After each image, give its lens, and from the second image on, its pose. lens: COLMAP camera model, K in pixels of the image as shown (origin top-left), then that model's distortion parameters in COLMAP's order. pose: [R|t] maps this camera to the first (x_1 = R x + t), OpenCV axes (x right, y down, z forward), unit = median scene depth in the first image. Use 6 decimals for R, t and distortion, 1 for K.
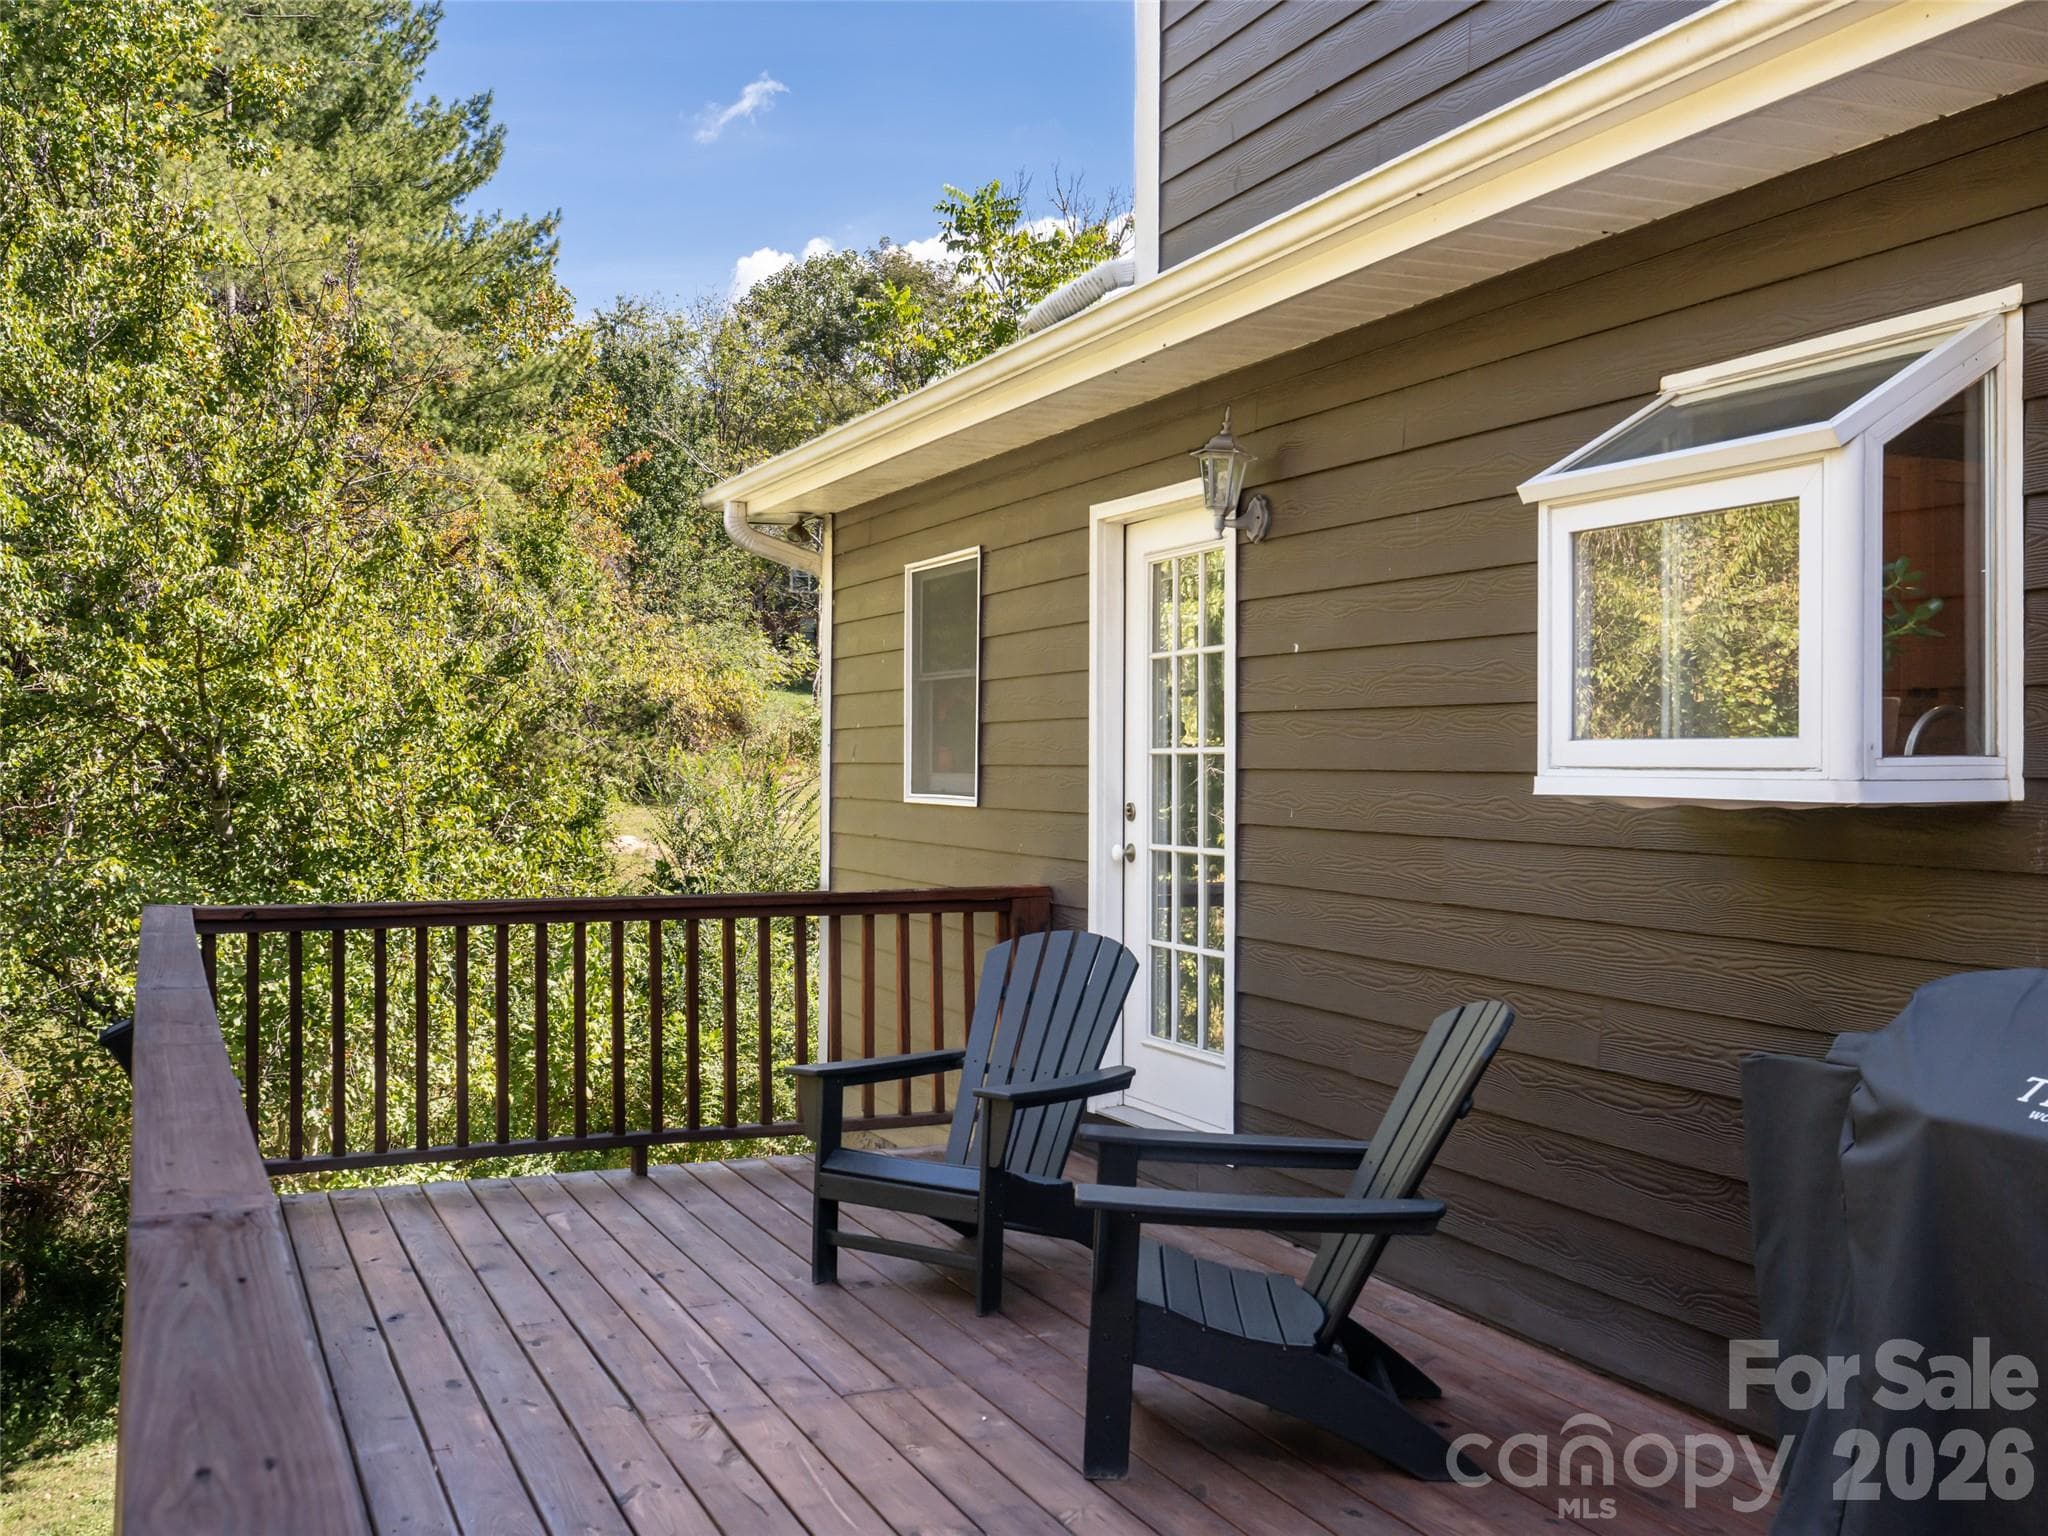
lens RADIAL K [[1980.3, 0, 1023.9], [0, 1980.3, 770.5], [0, 0, 1]] dist [-0.002326, 0.000000]
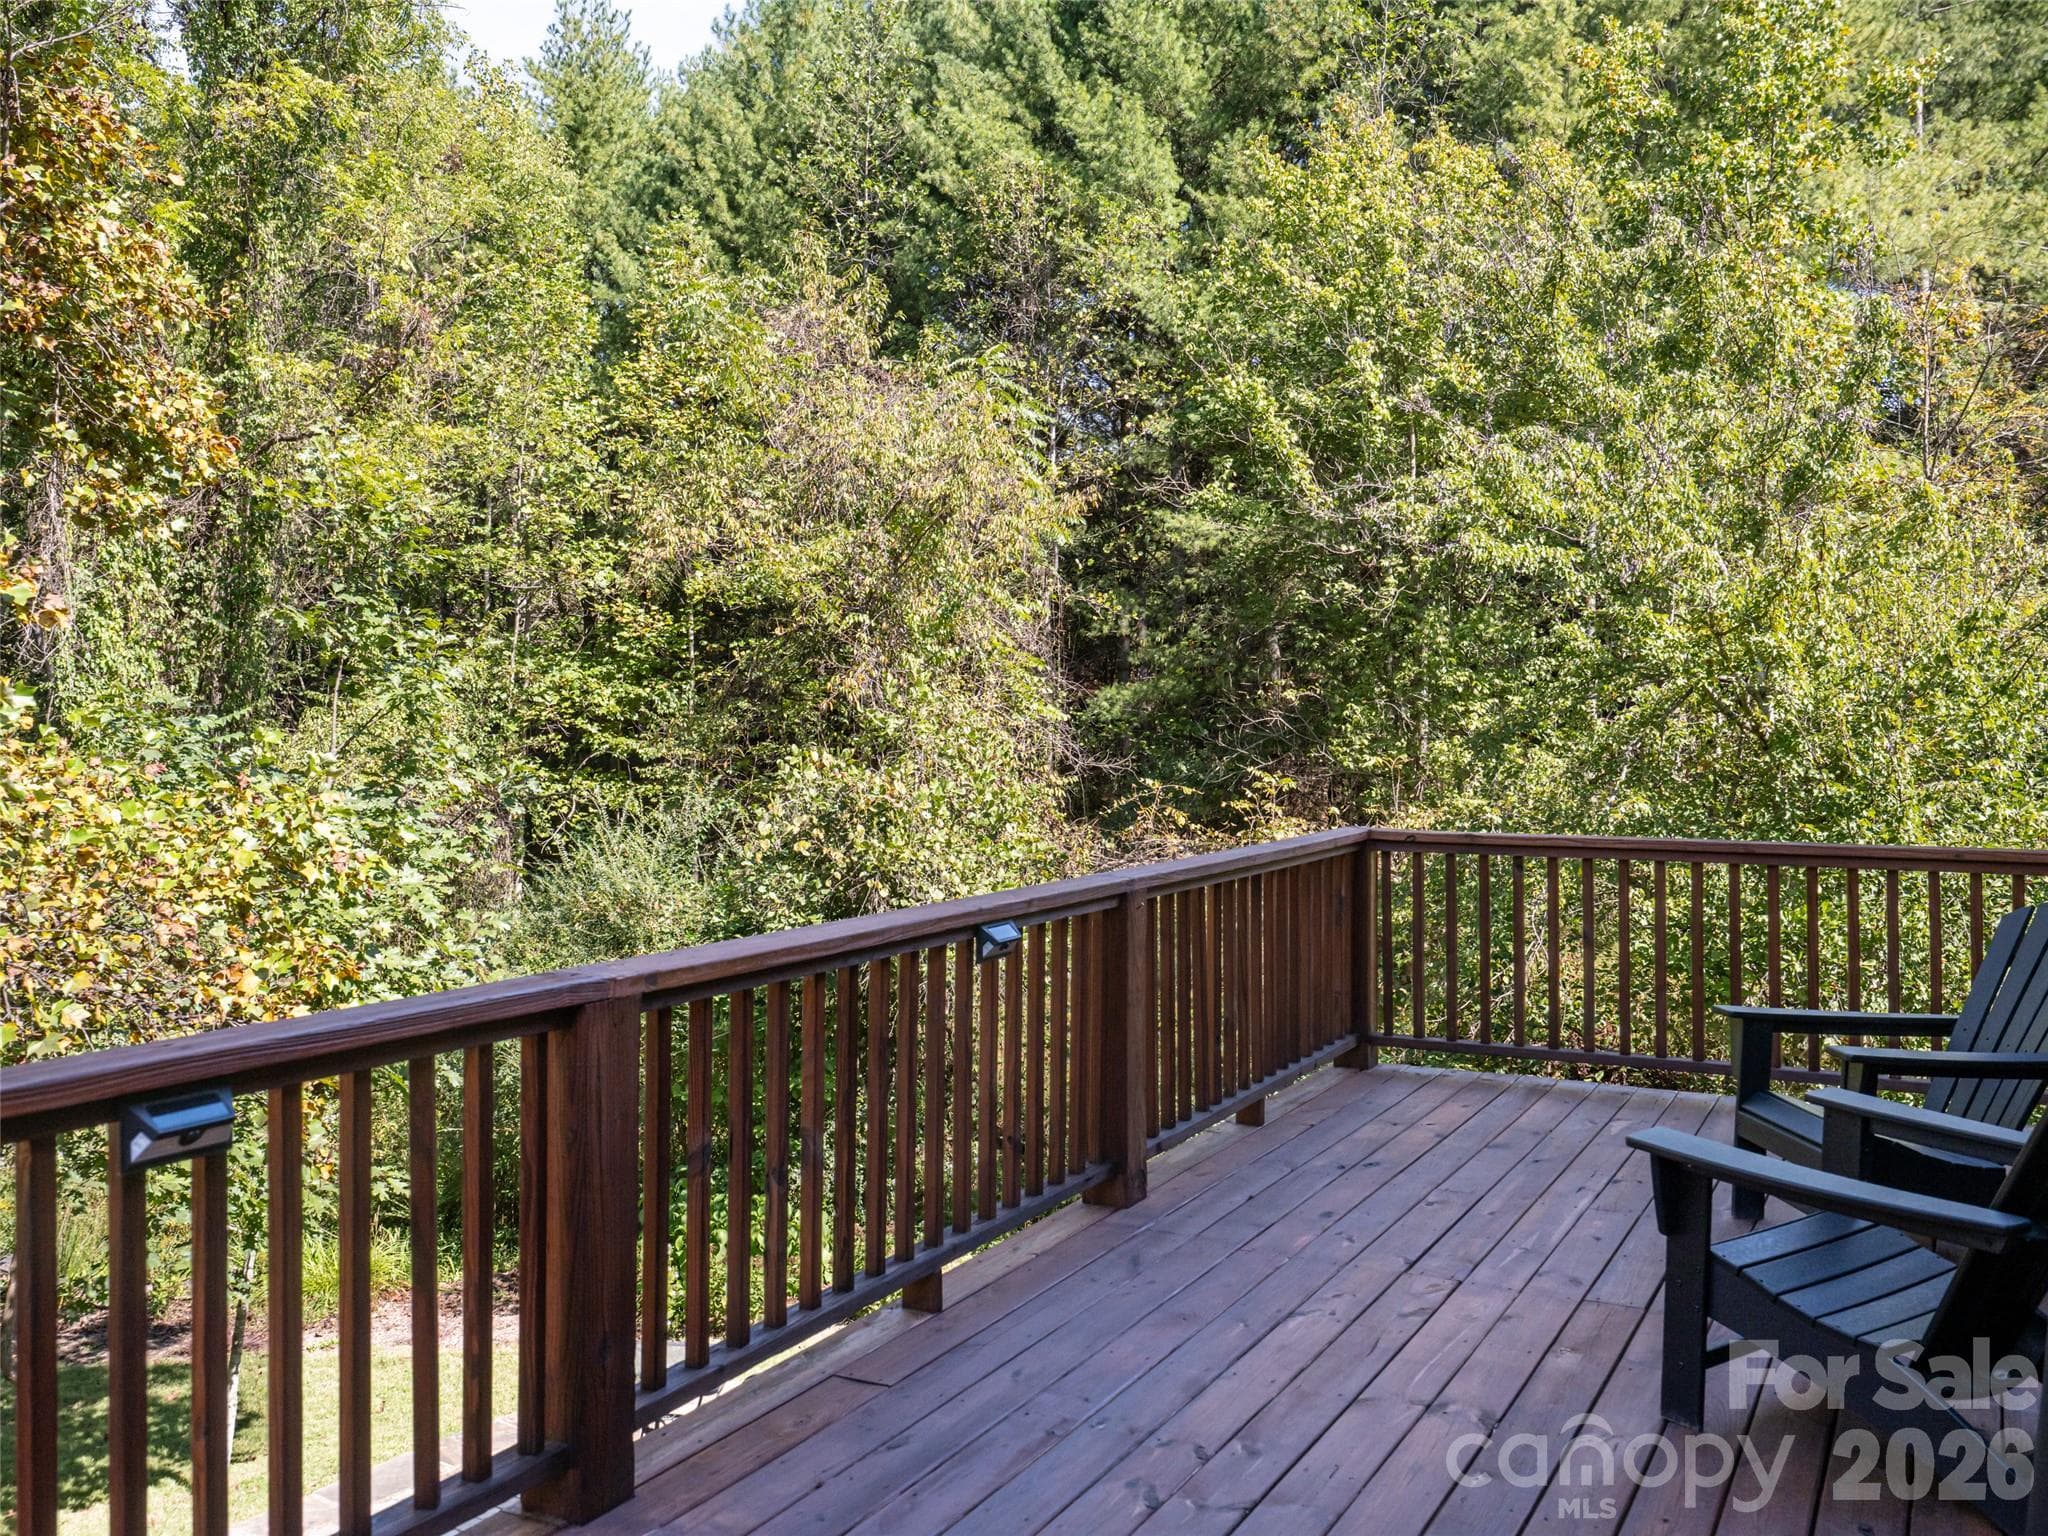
lens RADIAL K [[1795.8, 0, 1024.1], [0, 1795.8, 759.2], [0, 0, 1]] dist [-0.012359, -0.010753]
pose [[0.620515, 0.016655, -0.784018, 0.467680], [-0.001457, 0.999797, 0.020086, 0.002089], [0.784193, -0.011321, 0.620413, 0.154830]]
